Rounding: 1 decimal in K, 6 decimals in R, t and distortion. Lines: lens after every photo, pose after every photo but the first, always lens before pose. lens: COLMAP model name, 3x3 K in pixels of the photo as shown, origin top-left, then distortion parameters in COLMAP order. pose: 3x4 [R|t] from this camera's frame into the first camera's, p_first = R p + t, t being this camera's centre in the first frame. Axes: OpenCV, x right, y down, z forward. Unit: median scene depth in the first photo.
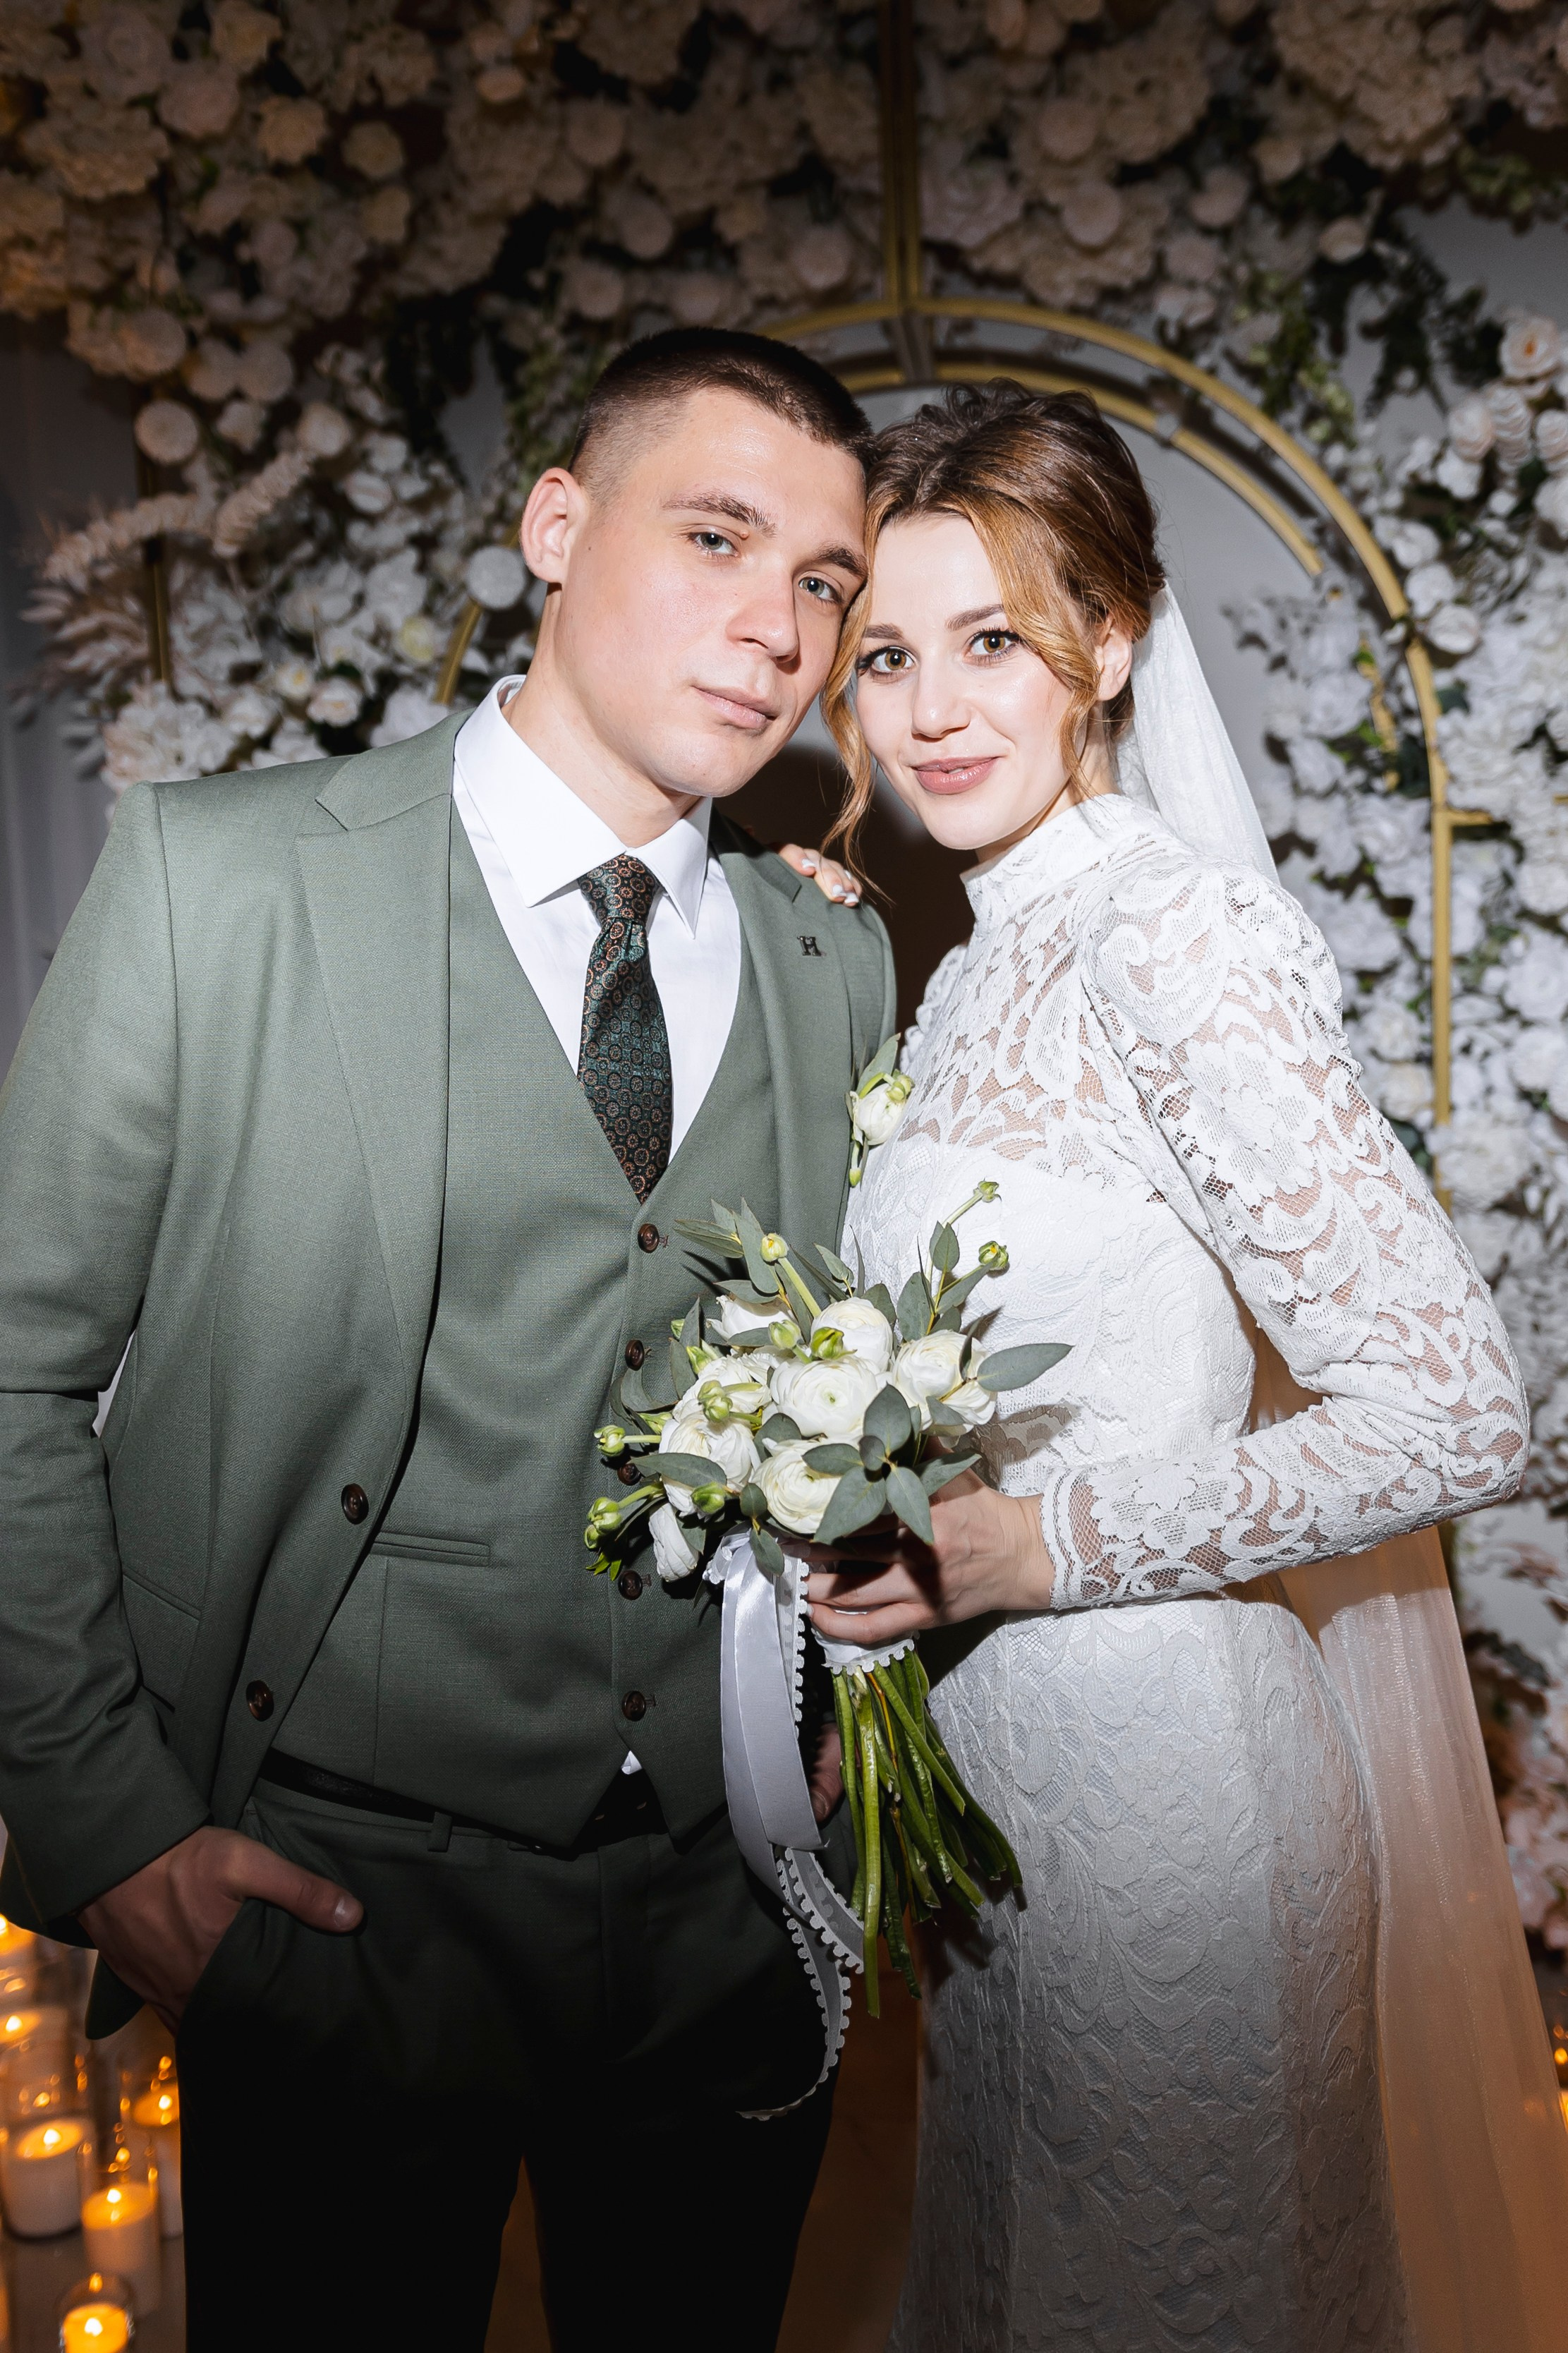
lens RADIAL K [[2186.7, 0, 819.8], [0, 2186.7, 1170.7], [0, 0, 1]] dist [0.011977, 0.000000]
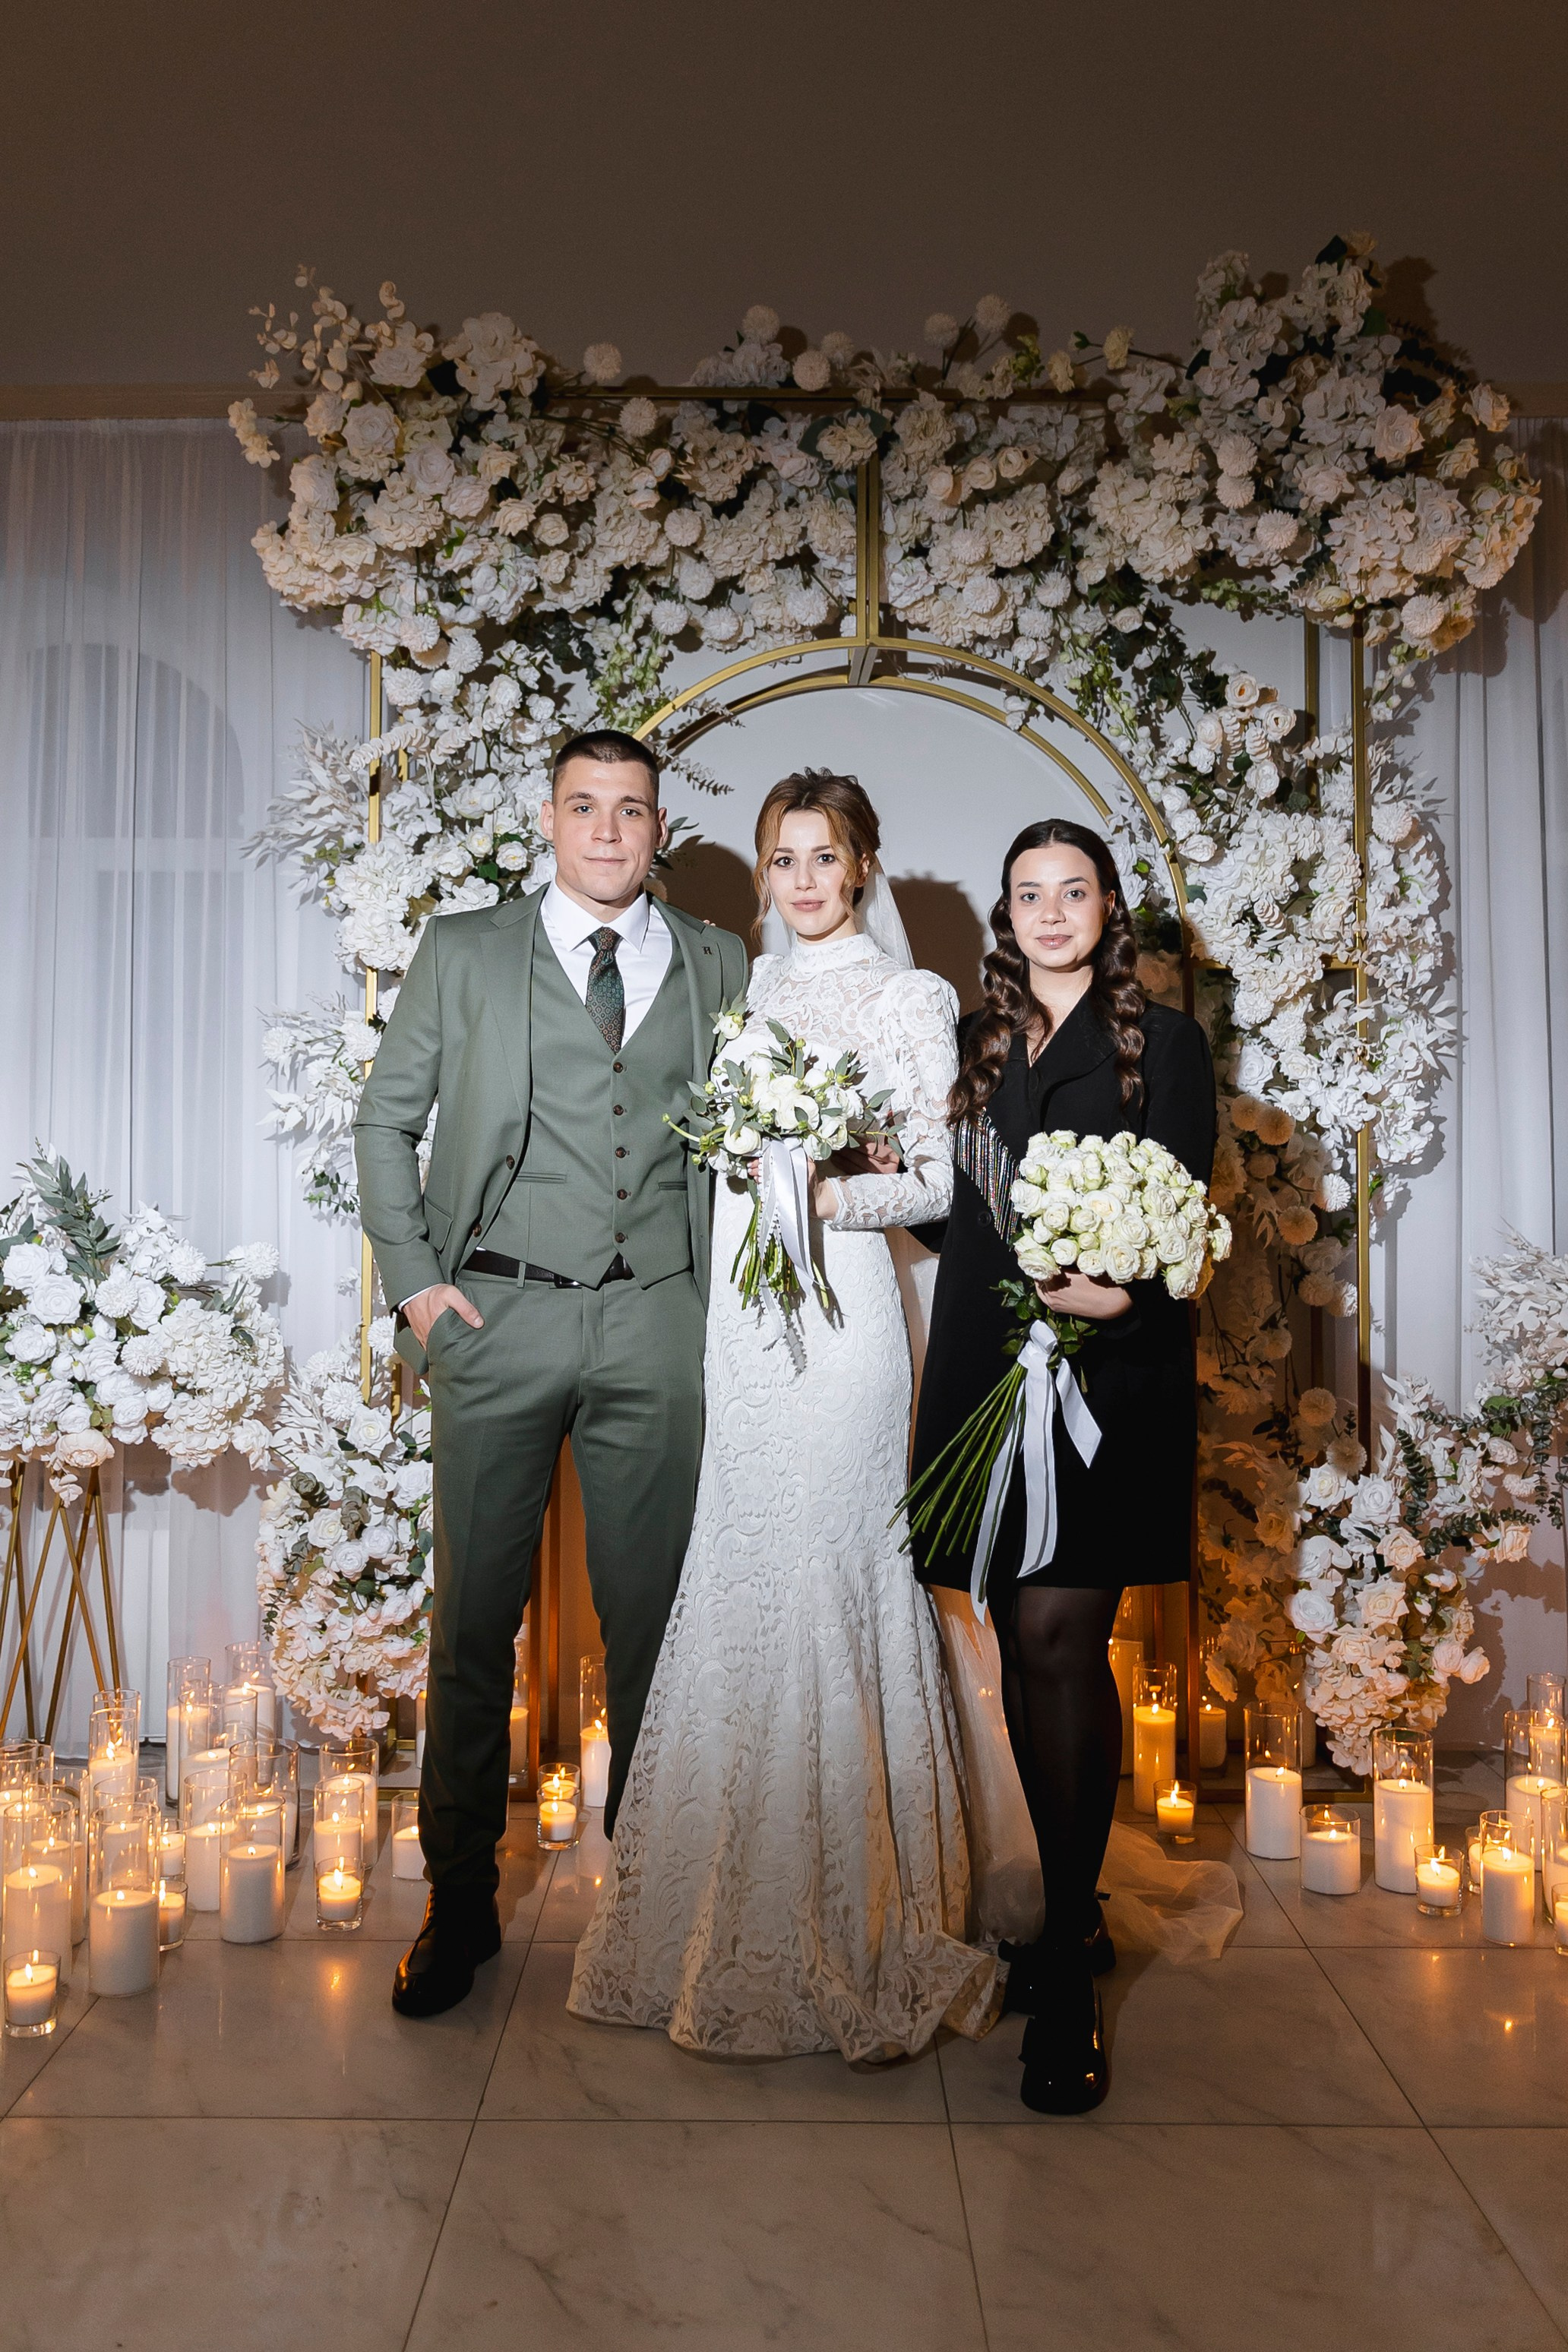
lens RADIAL K [[2120.2, 0, 750.3], [0, 2120.2, 1085.5], [0, 0, 1]] dist [0.010212, -0.015039]
pose [[0.993268, 0.043155, 0.107497, -0.202147], [-0.026786, 0.988429, -0.149301, 0.169674], [-0.112696, 0.145416, 0.982931, -0.491293]]
